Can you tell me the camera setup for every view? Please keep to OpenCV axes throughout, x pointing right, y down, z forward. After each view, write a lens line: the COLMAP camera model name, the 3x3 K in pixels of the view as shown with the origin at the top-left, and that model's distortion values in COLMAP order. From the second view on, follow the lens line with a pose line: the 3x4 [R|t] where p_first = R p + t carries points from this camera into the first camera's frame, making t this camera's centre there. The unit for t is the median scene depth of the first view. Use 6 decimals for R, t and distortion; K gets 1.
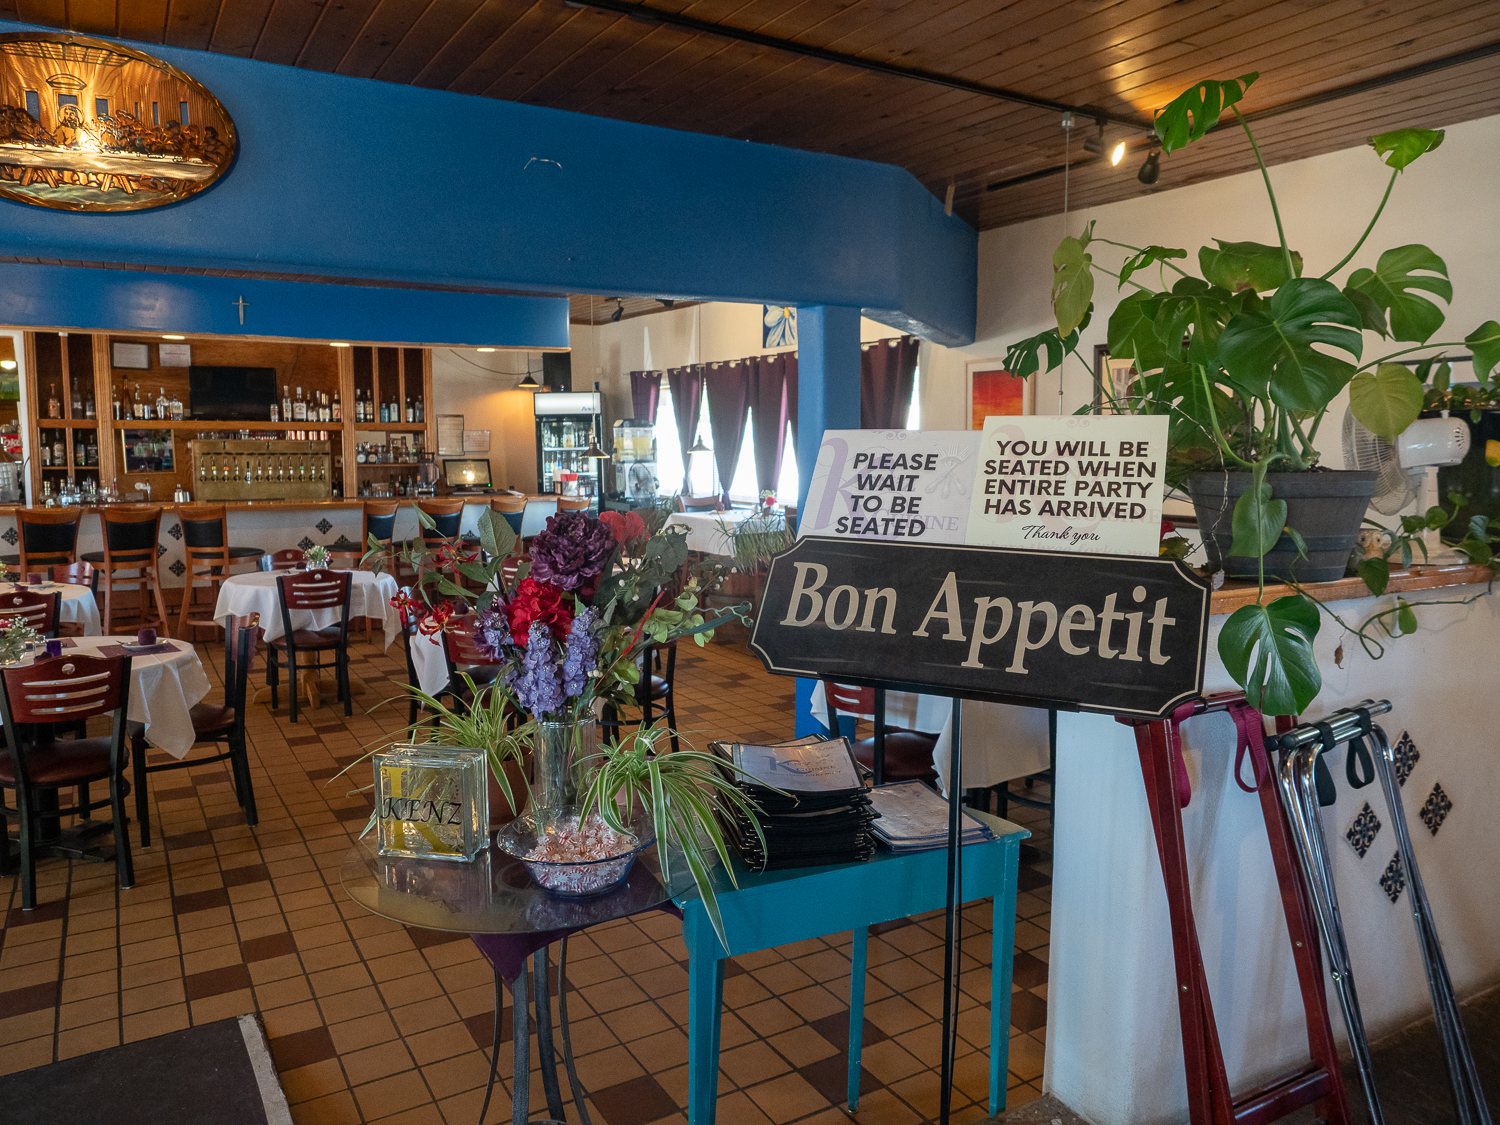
lens RADIAL K [[1069.2, 0, 739.9], [0, 1069.2, 547.2], [0, 0, 1]] dist [-0.014613, 0.008702]
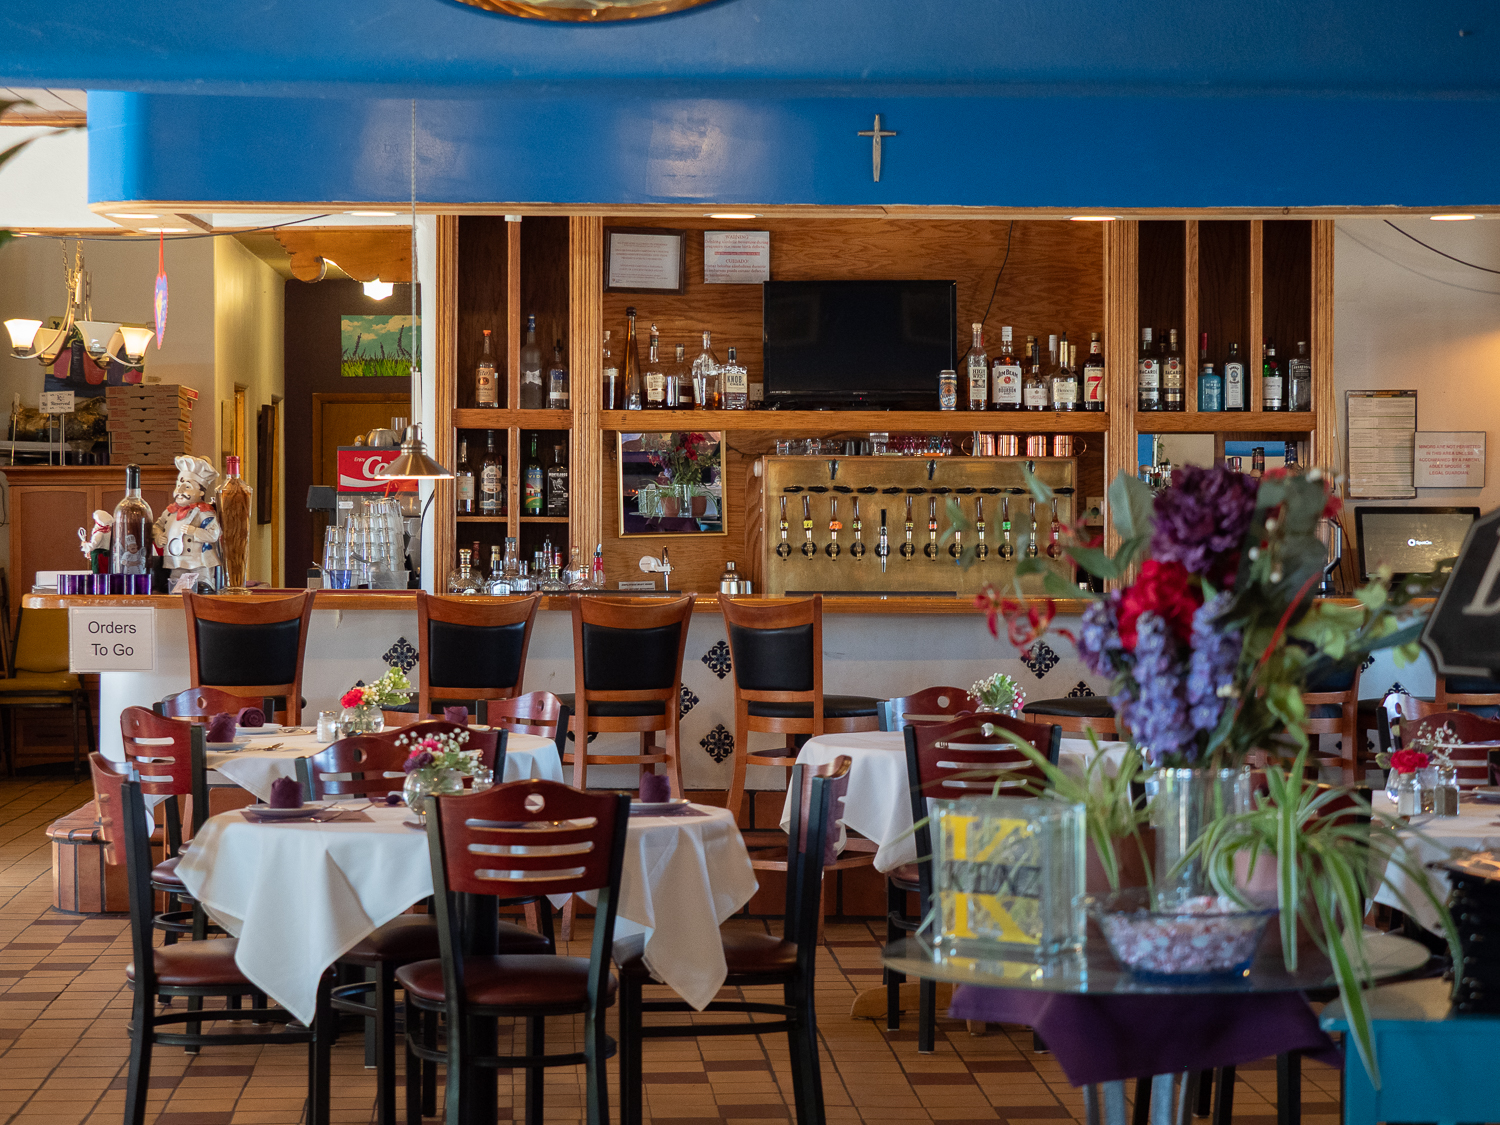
lens RADIAL K [[3545.5, 0, 744.2], [0, 3545.5, 563.5], [0, 0, 1]] dist [0.029423, 0.000000]
pose [[0.885381, 0.006995, -0.464814, 0.132814], [-0.045470, 0.996395, -0.071618, 0.043354], [0.462637, 0.084545, 0.882507, -0.240053]]
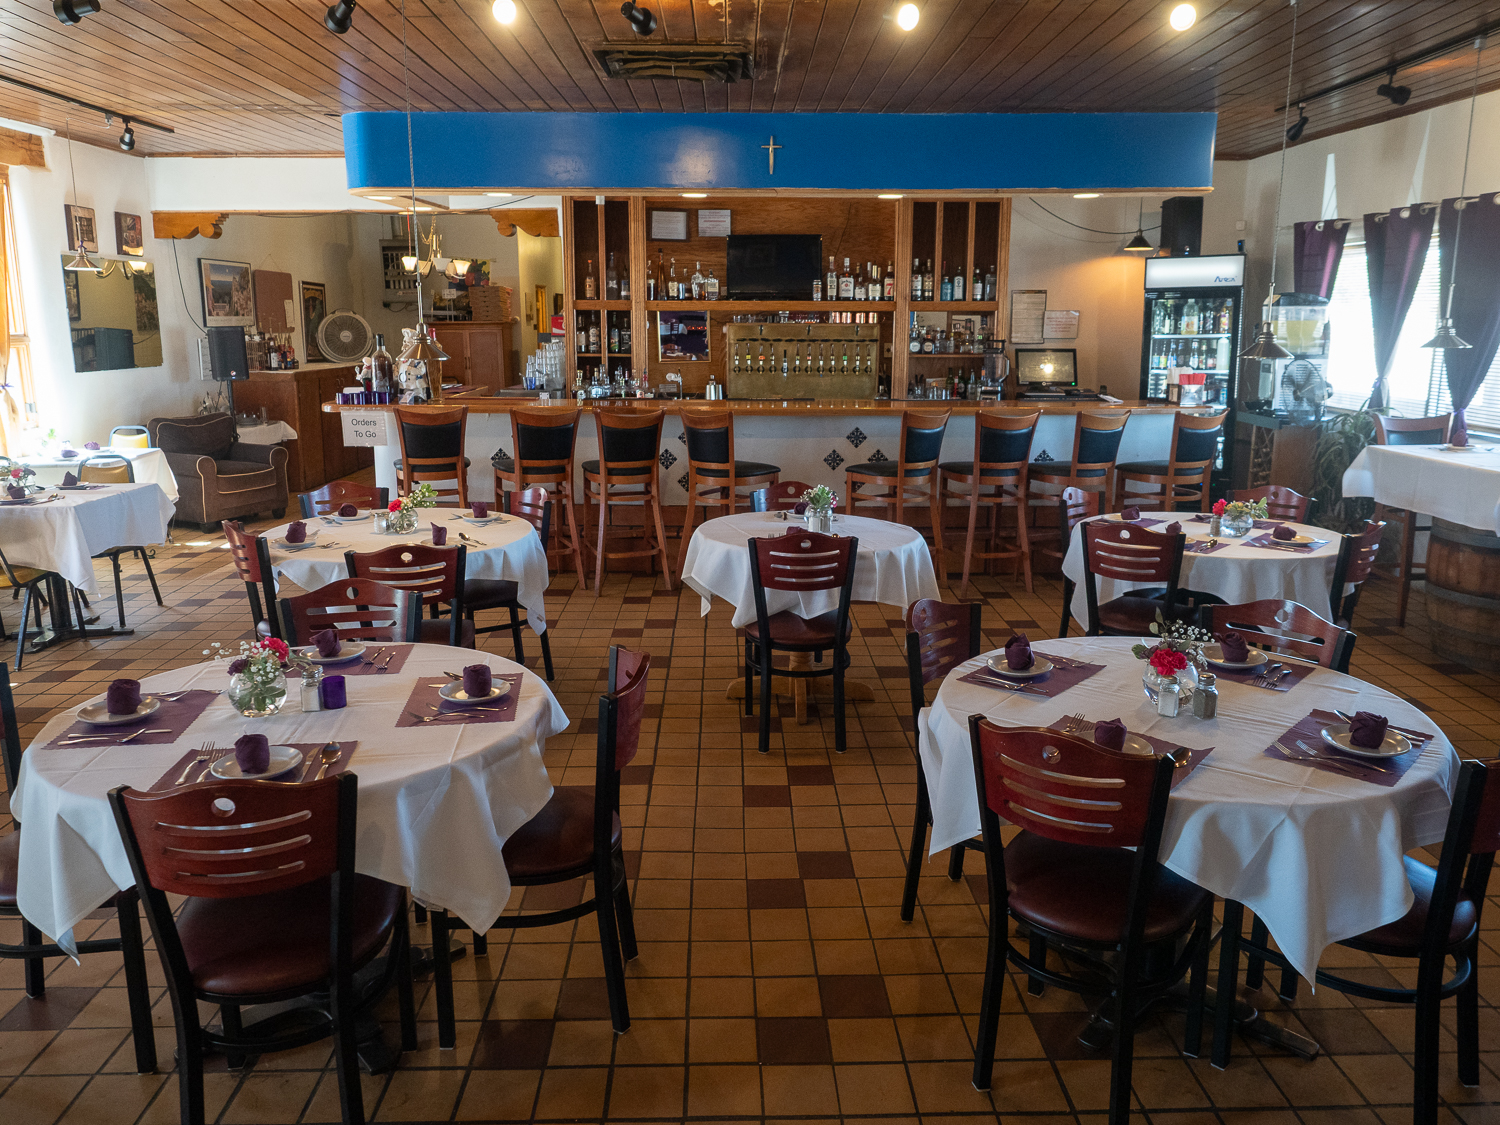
lens RADIAL K [[1069.2, 0, 753.2], [0, 1069.2, 552.9], [0, 0, 1]] dist [-0.014613, 0.008702]
pose [[0.872743, 0.103058, -0.477177, -0.069564], [-0.047418, 0.990737, 0.127249, -0.029573], [0.485871, -0.088429, 0.869546, 0.258570]]
